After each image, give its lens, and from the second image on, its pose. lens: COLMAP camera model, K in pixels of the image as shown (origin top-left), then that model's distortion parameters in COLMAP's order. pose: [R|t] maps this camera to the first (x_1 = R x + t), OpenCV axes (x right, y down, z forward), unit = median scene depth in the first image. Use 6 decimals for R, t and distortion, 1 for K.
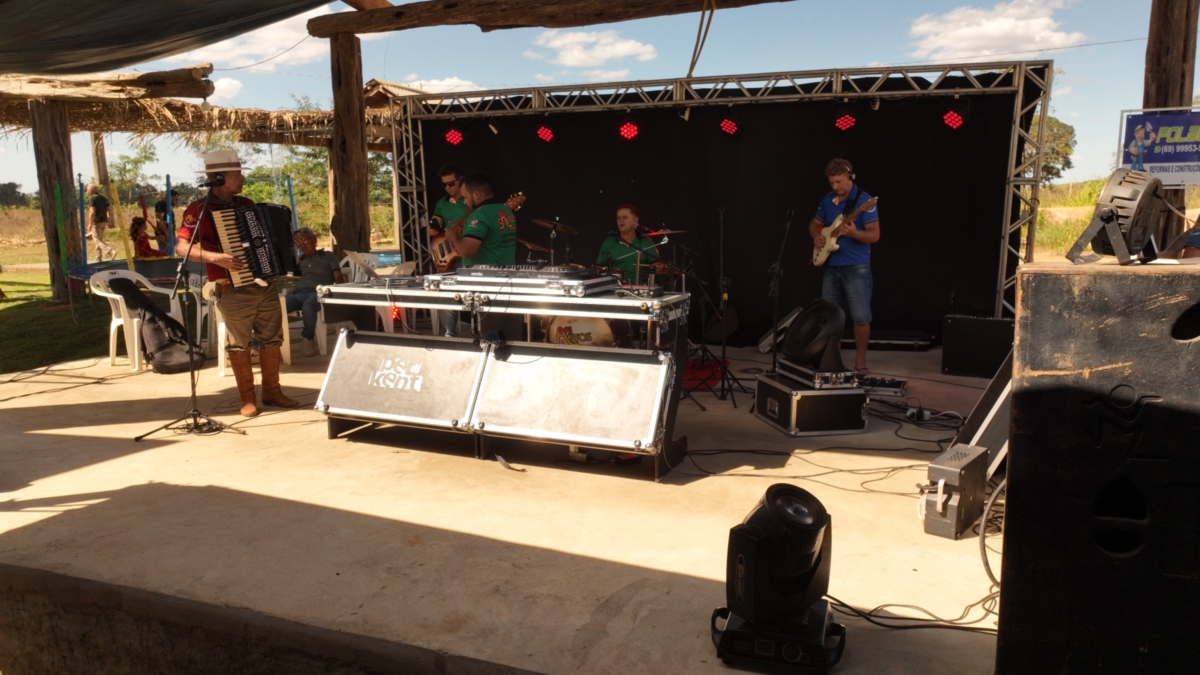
lens RADIAL K [[846.2, 0, 604.5], [0, 846.2, 338.7], [0, 0, 1]] dist [-0.002973, 0.016313]
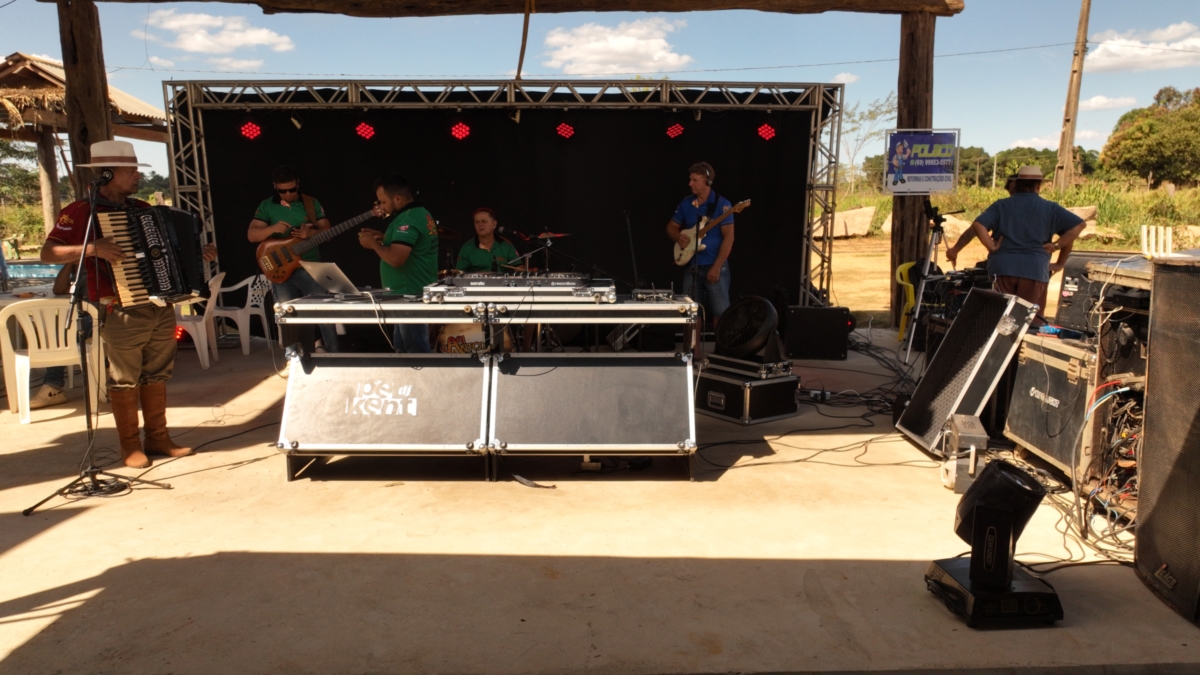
lens RADIAL K [[846.2, 0, 604.6], [0, 846.2, 335.7], [0, 0, 1]] dist [-0.002973, 0.016313]
pose [[0.921155, -0.057606, 0.384909, -0.260313], [0.059127, 0.998219, 0.007893, -0.012343], [-0.384678, 0.015488, 0.922921, 0.059670]]
